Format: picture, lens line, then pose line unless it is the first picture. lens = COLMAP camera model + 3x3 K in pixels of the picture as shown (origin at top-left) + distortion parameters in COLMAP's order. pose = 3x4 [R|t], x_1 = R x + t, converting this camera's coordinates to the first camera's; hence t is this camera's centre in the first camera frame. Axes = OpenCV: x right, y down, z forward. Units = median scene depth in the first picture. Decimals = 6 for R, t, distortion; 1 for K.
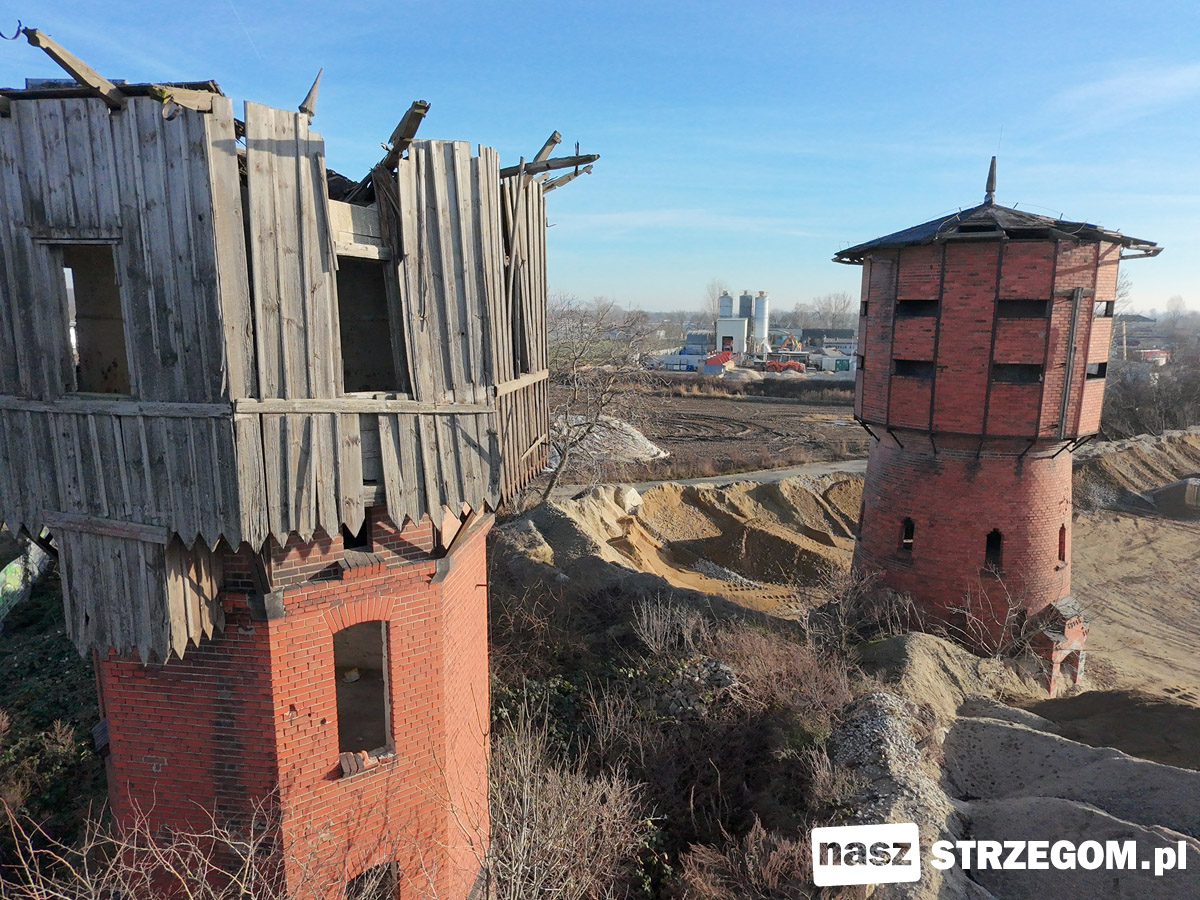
lens RADIAL K [[766.9, 0, 602.2], [0, 766.9, 448.4], [0, 0, 1]] dist [0.011045, -0.007740]
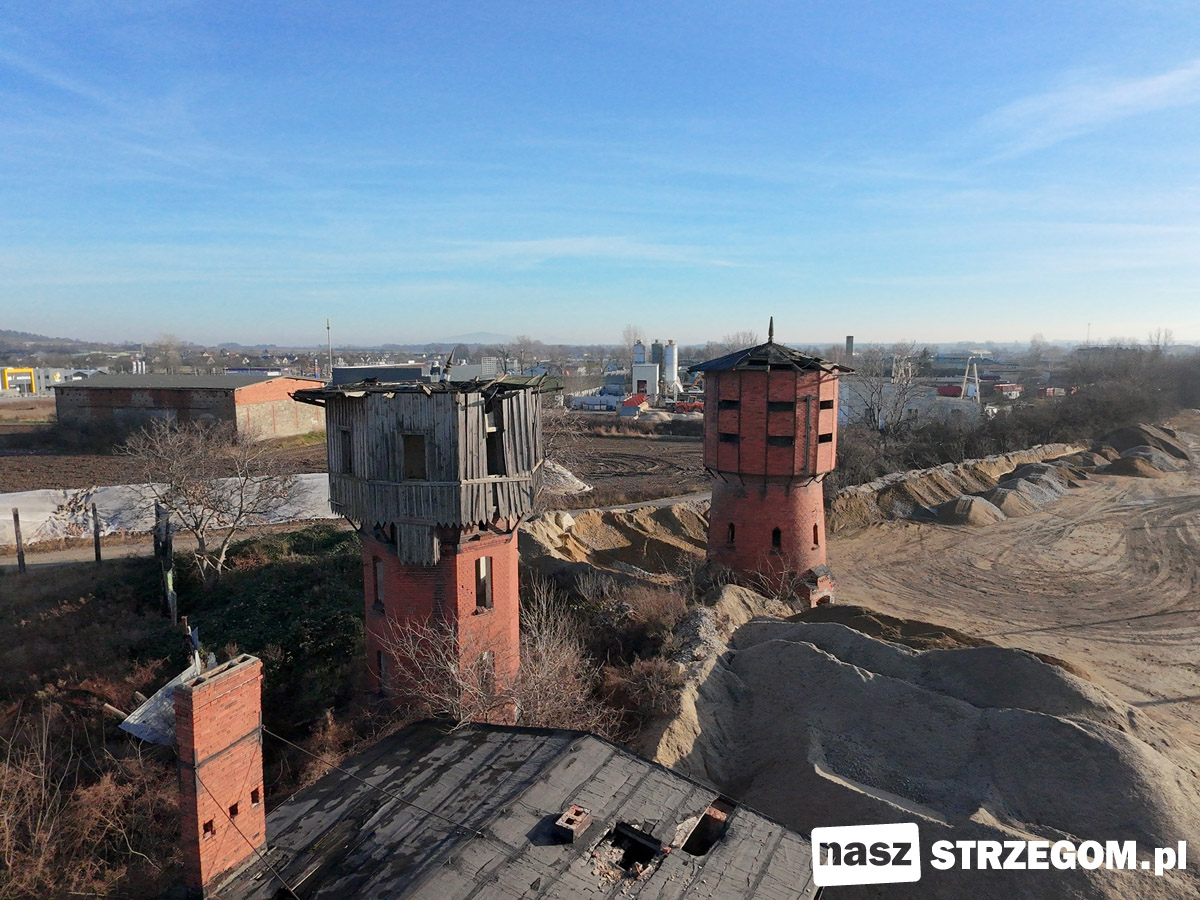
lens RADIAL K [[766.9, 0, 600.5], [0, 766.9, 449.8], [0, 0, 1]] dist [0.011045, -0.007740]
pose [[0.994909, -0.022440, 0.098246, -0.070387], [0.026351, 0.998904, -0.038689, -0.017746], [-0.097270, 0.041081, 0.994410, -0.801296]]
